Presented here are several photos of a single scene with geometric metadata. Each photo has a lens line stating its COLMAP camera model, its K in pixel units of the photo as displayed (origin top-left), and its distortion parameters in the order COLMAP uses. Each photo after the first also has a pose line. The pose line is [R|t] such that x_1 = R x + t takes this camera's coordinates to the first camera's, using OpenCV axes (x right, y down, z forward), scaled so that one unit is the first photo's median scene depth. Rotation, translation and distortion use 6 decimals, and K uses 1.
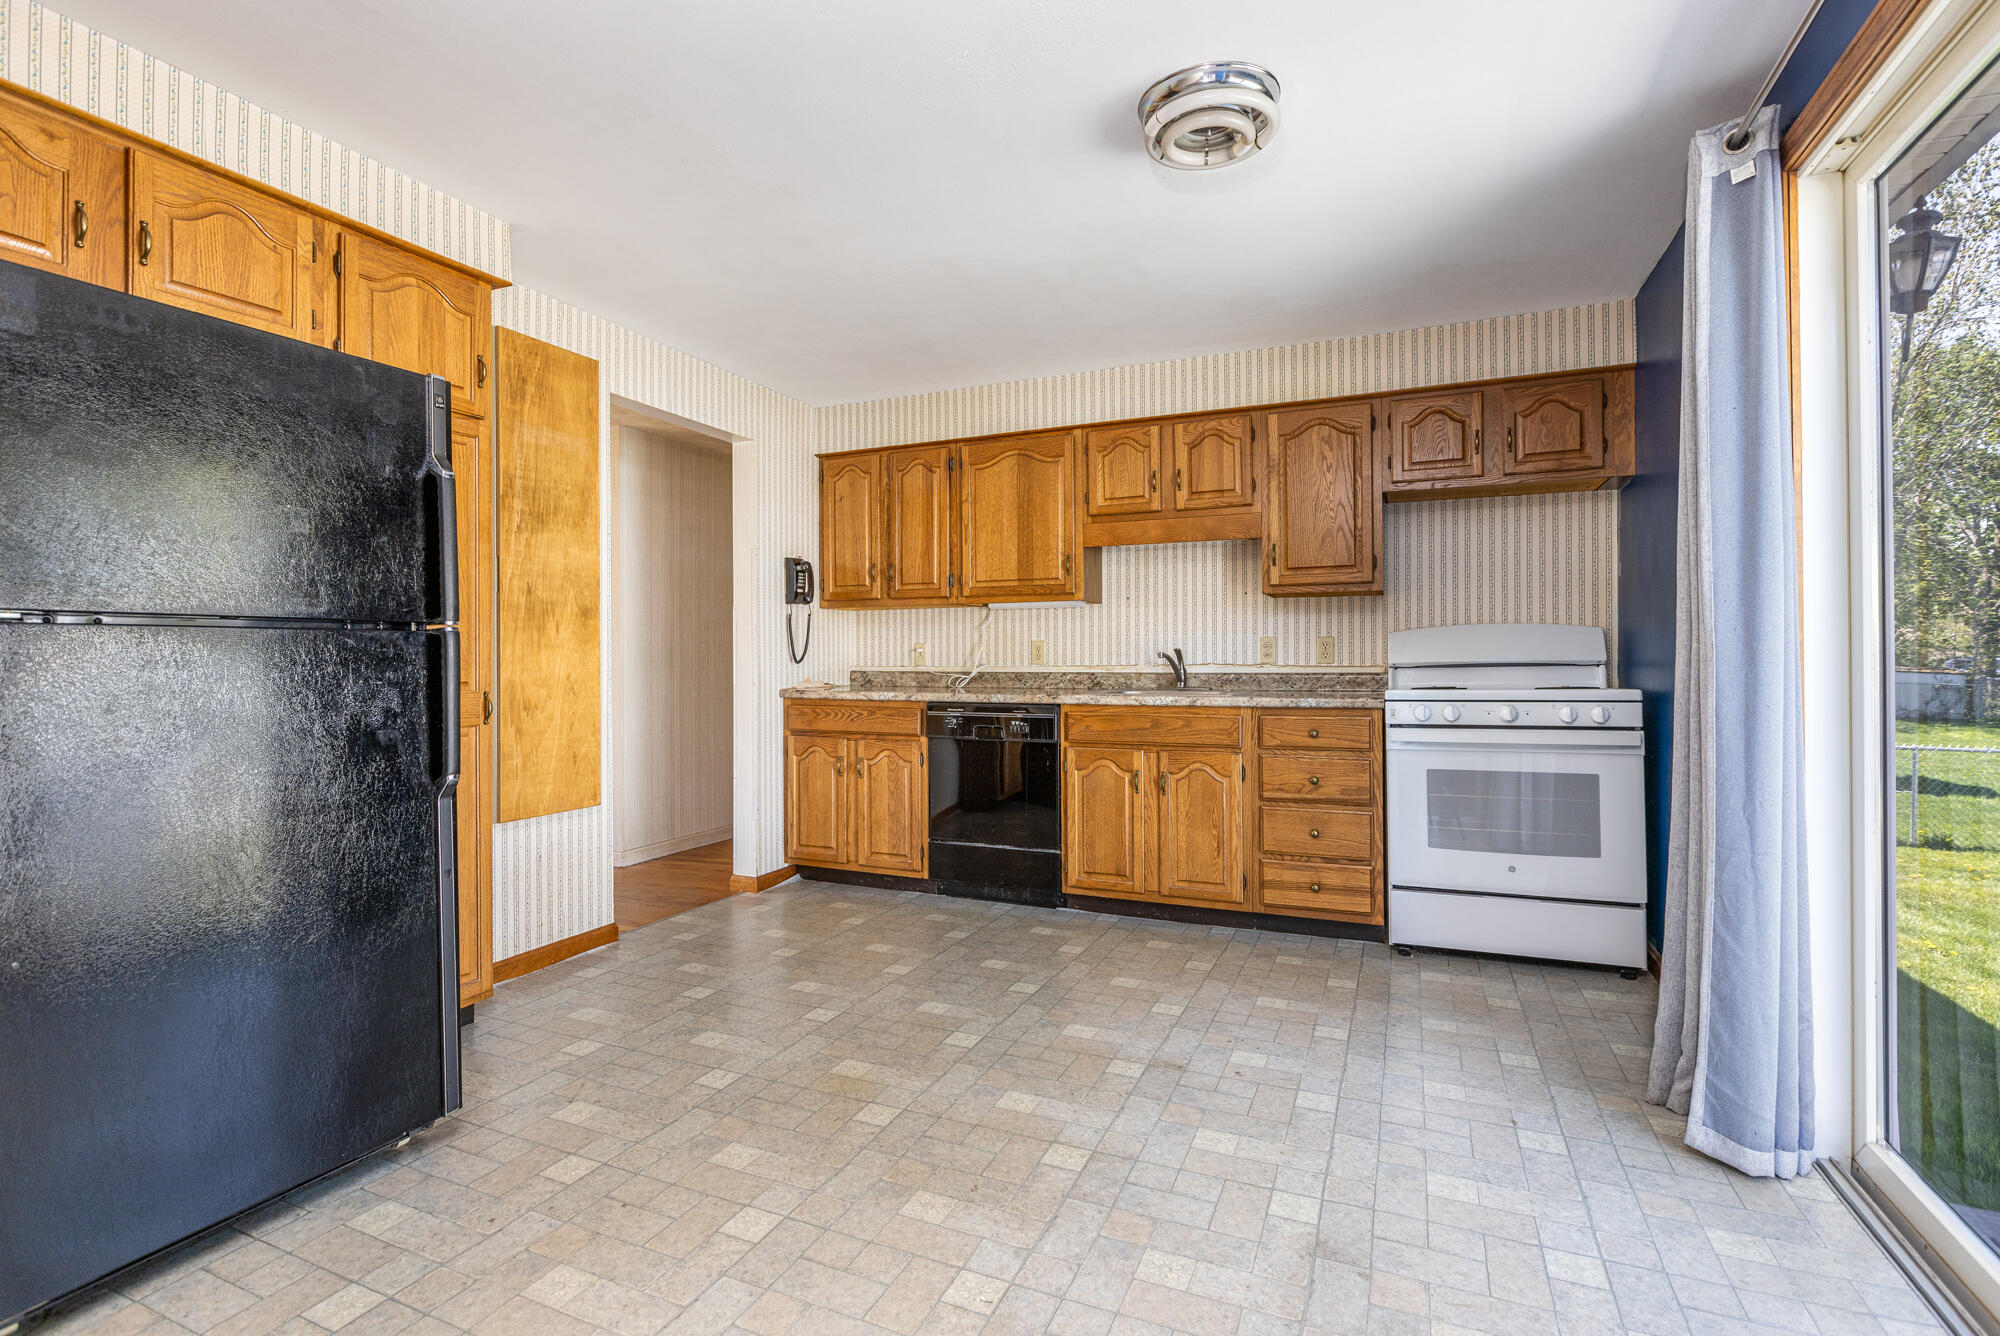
lens RADIAL K [[932.7, 0, 996.6], [0, 932.7, 655.8], [0, 0, 1]] dist [0.001170, -0.003937]
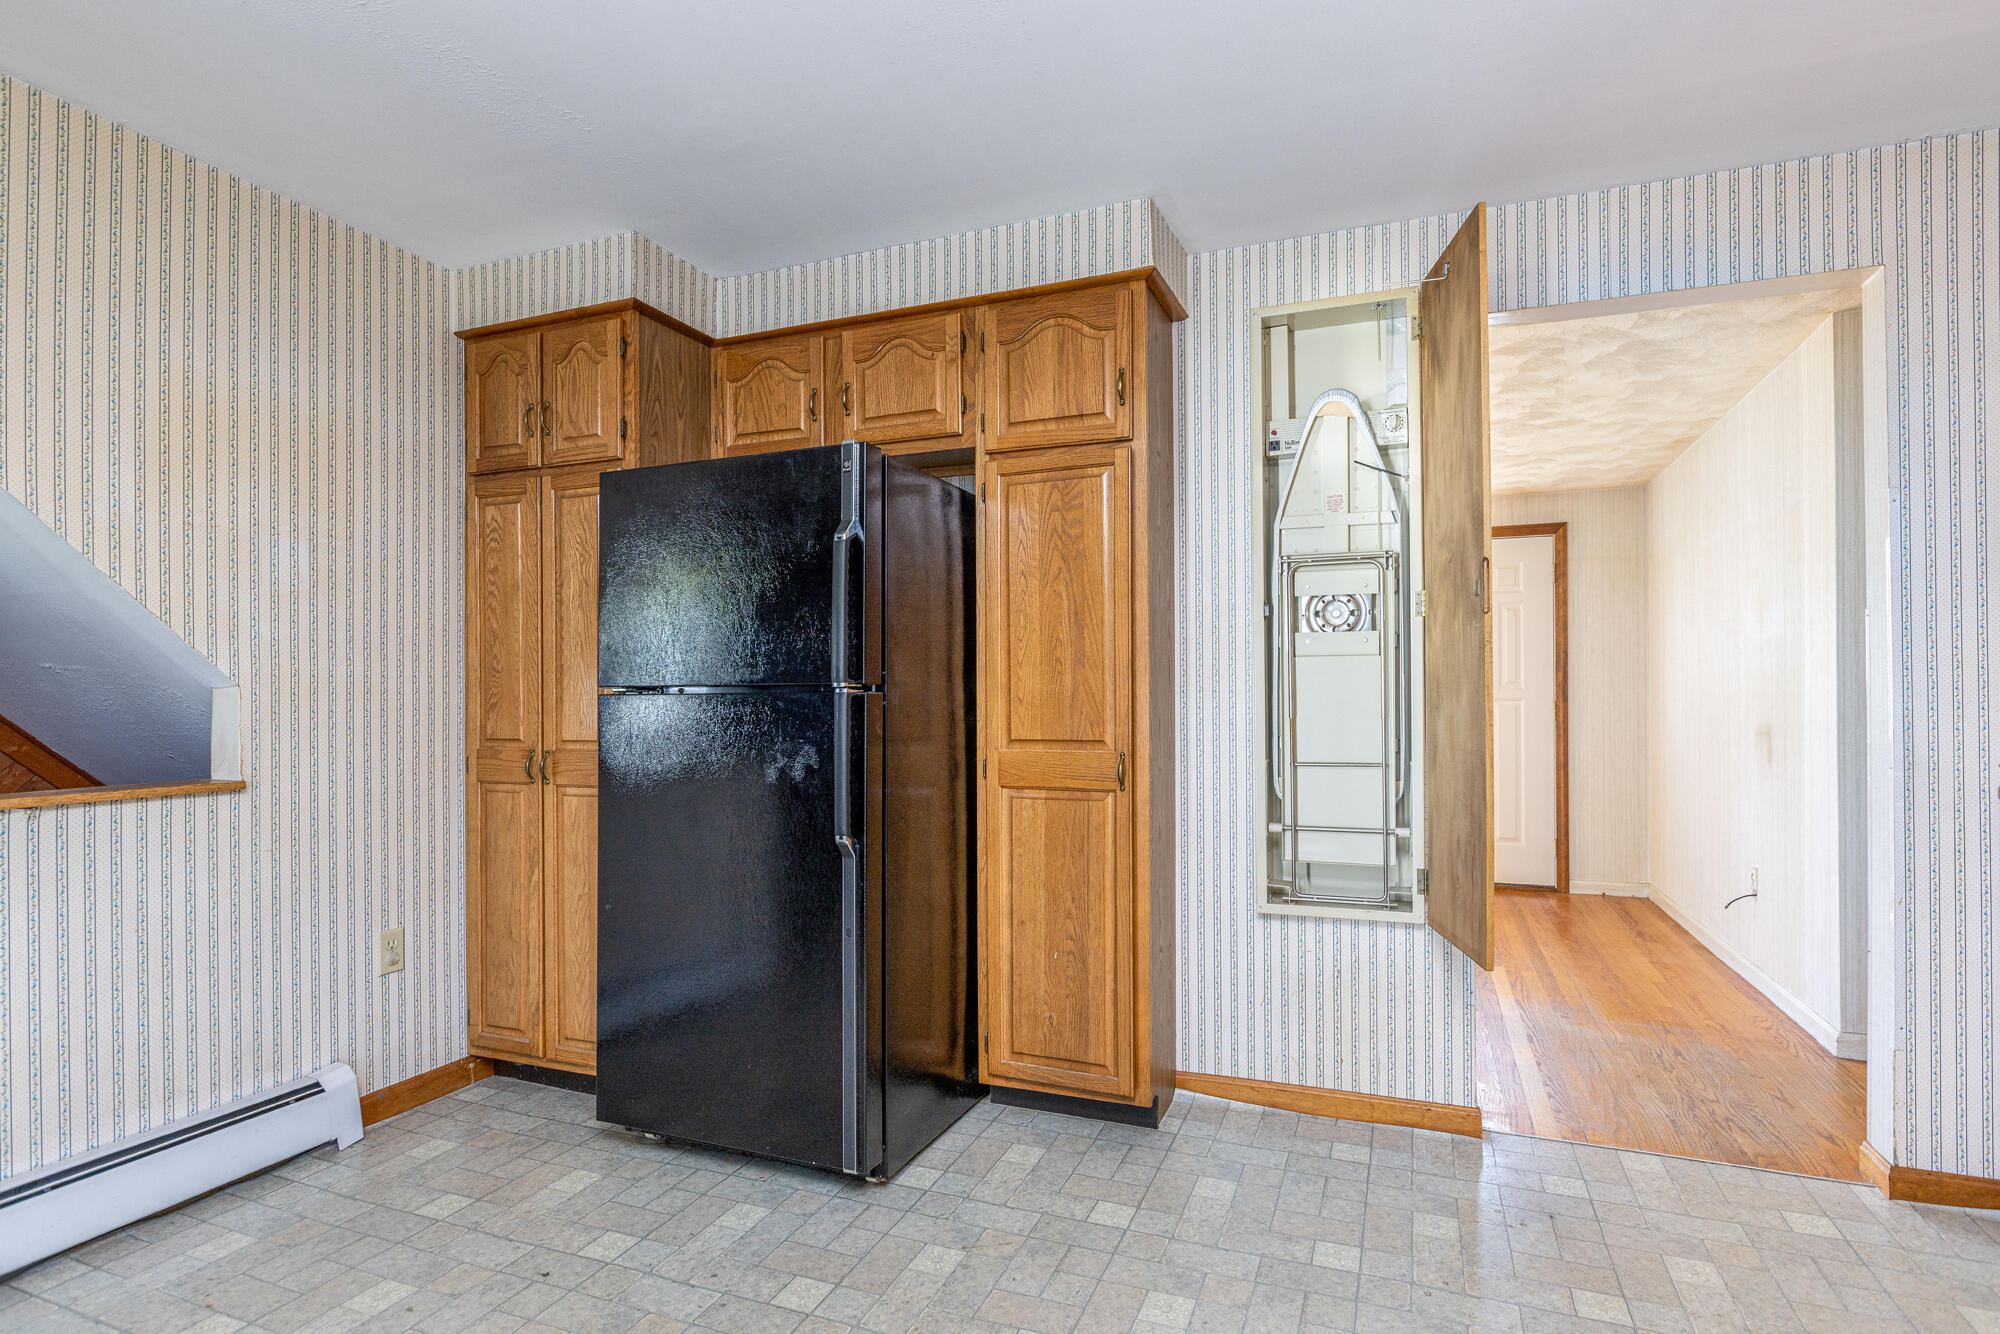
lens RADIAL K [[1013.1, 0, 1059.0], [0, 1013.1, 688.0], [0, 0, 1]] dist [-0.004507, 0.001156]
pose [[0.060682, 0.002892, -0.998153, 0.827653], [0.006357, 0.999974, 0.003284, -0.053167], [0.998137, -0.006545, 0.060662, 1.853752]]
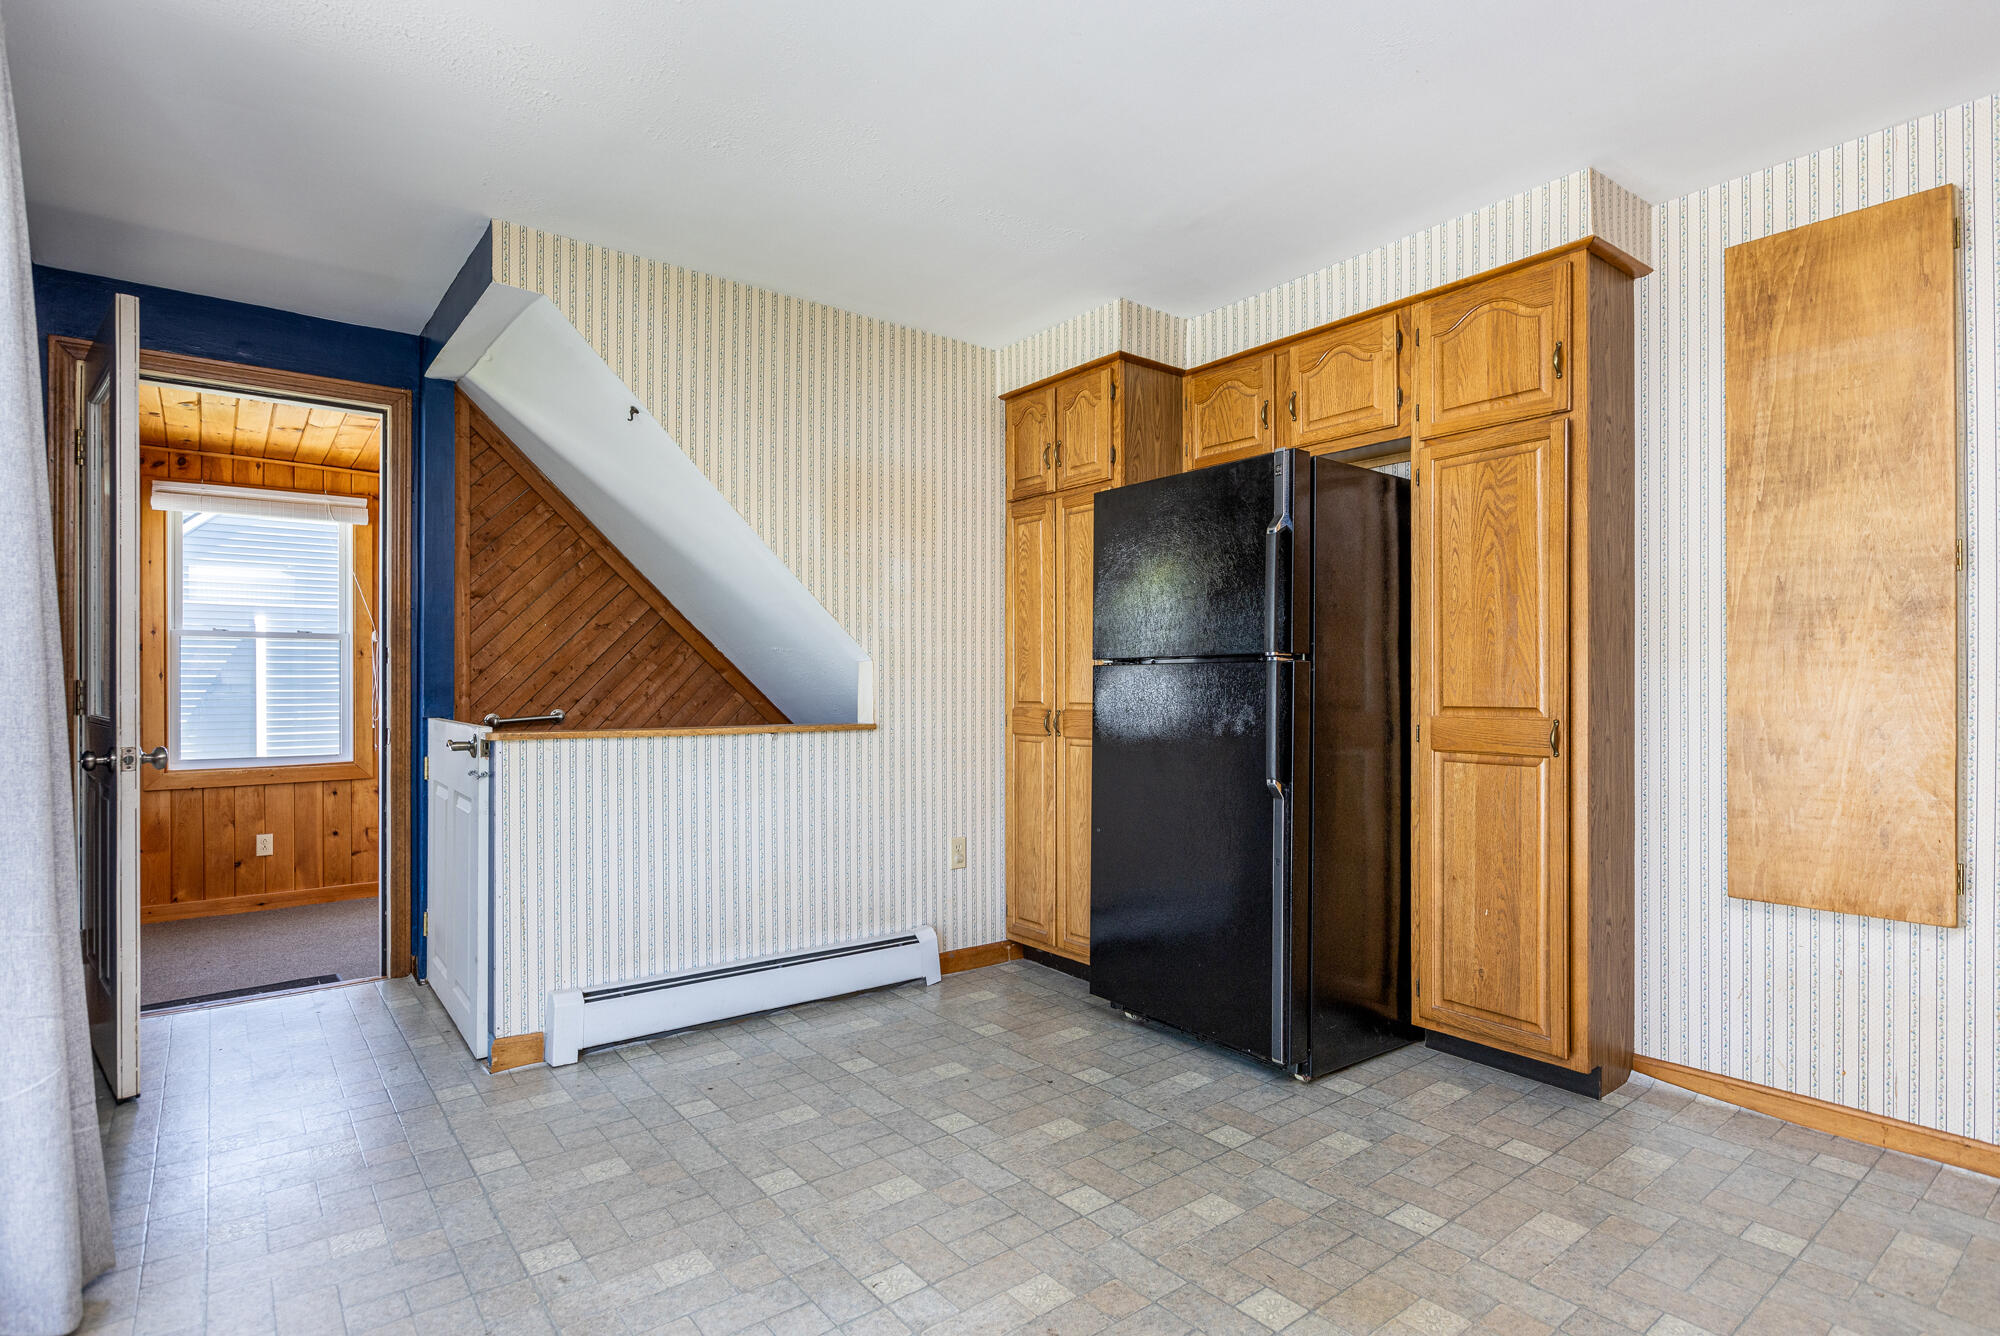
lens RADIAL K [[1013.1, 0, 985.5], [0, 1013.1, 684.1], [0, 0, 1]] dist [-0.004507, 0.001156]
pose [[-0.478506, 0.008198, -0.878046, 1.173856], [0.005313, 0.999965, 0.006441, -0.009819], [0.878068, -0.001584, -0.478533, 2.062172]]
